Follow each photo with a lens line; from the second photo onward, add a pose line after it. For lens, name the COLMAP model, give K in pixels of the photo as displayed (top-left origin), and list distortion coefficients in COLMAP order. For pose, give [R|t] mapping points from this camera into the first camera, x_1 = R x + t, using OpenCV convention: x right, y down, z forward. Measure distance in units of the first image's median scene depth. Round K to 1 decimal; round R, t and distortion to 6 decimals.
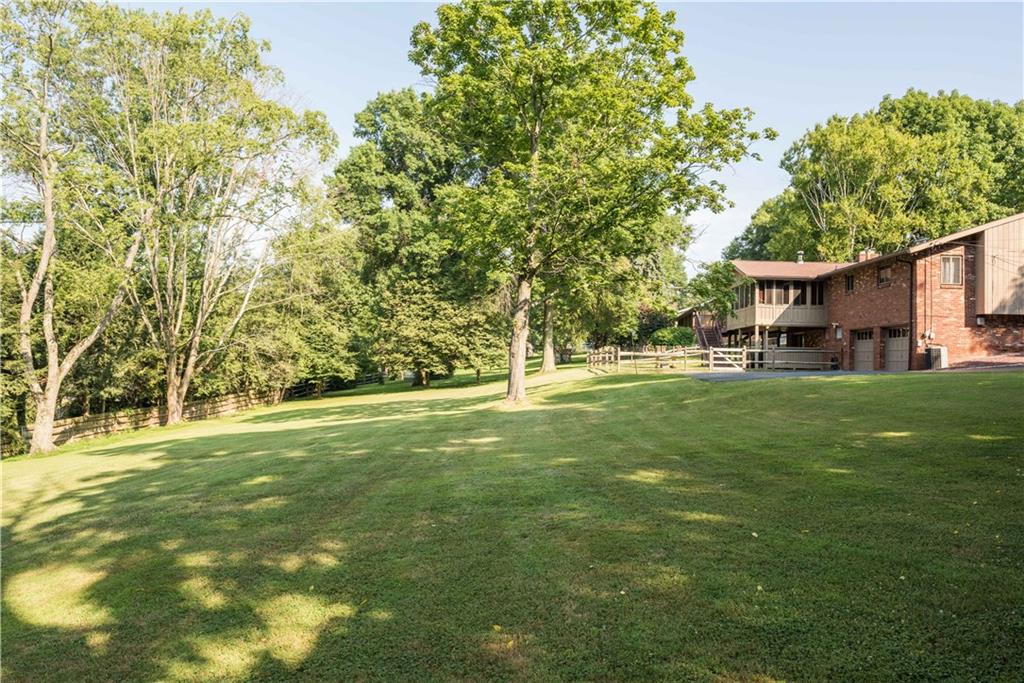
lens RADIAL K [[709.9, 0, 520.4], [0, 709.9, 344.9], [0, 0, 1]] dist [-0.035859, 0.009178]
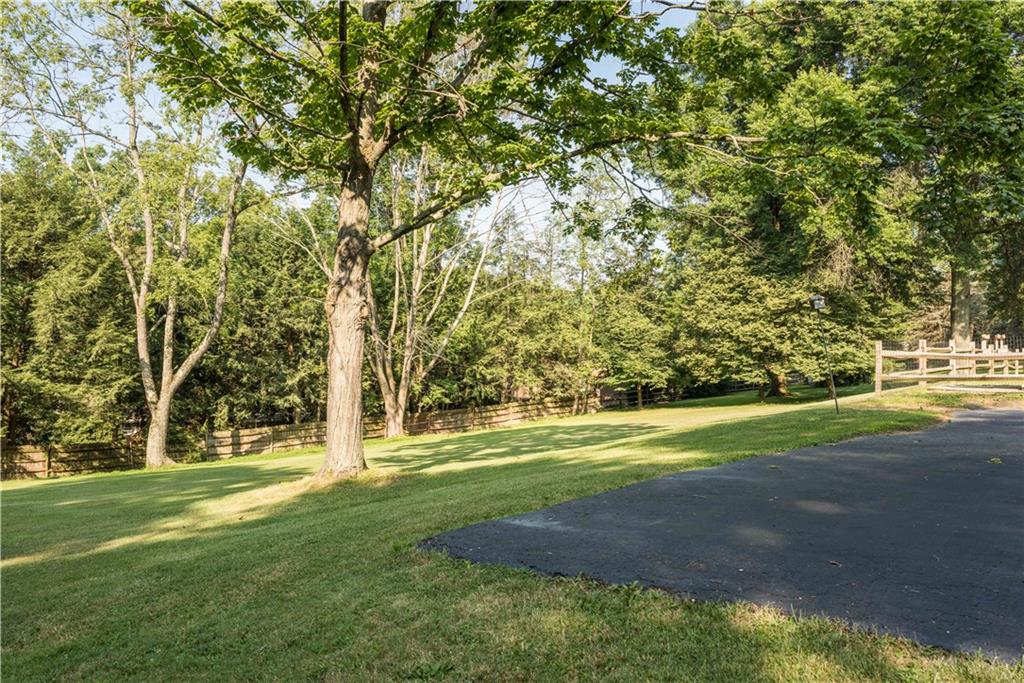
lens RADIAL K [[709.9, 0, 510.3], [0, 709.9, 342.4], [0, 0, 1]] dist [-0.035859, 0.009178]
pose [[0.750696, -0.018053, -0.660401, 0.233195], [0.018353, 0.999811, -0.006469, 0.003314], [0.660392, -0.007264, 0.750885, 0.495955]]
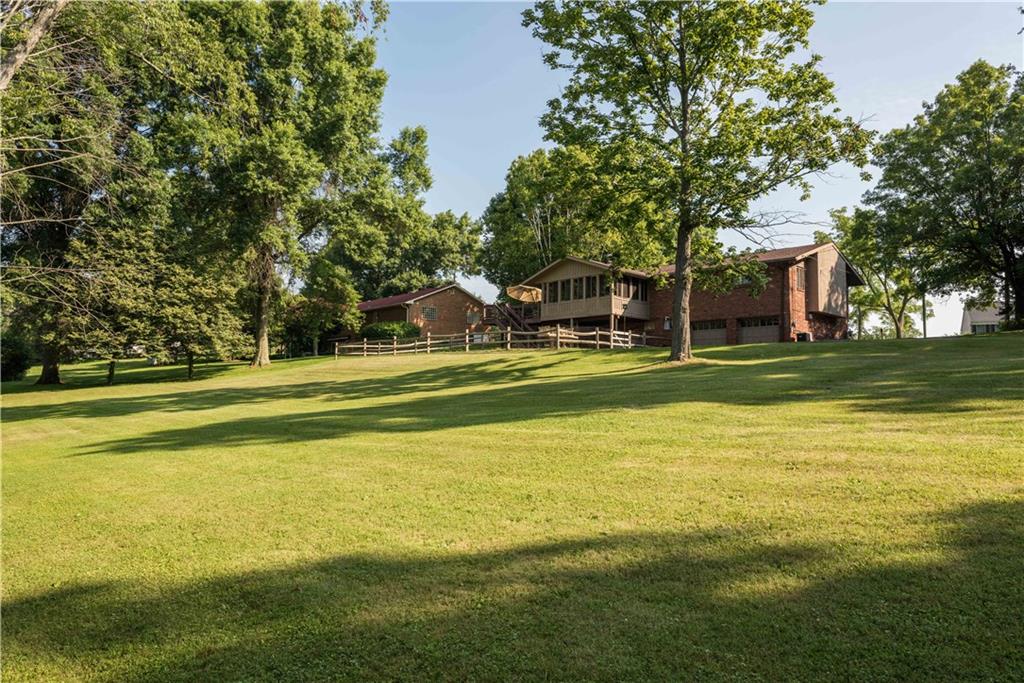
lens RADIAL K [[709.9, 0, 513.2], [0, 709.9, 337.8], [0, 0, 1]] dist [-0.035859, 0.009178]
pose [[0.698540, 0.052358, 0.713653, -0.564724], [-0.020617, 0.998378, -0.053067, 0.071095], [-0.715274, 0.022356, 0.698486, 0.335758]]
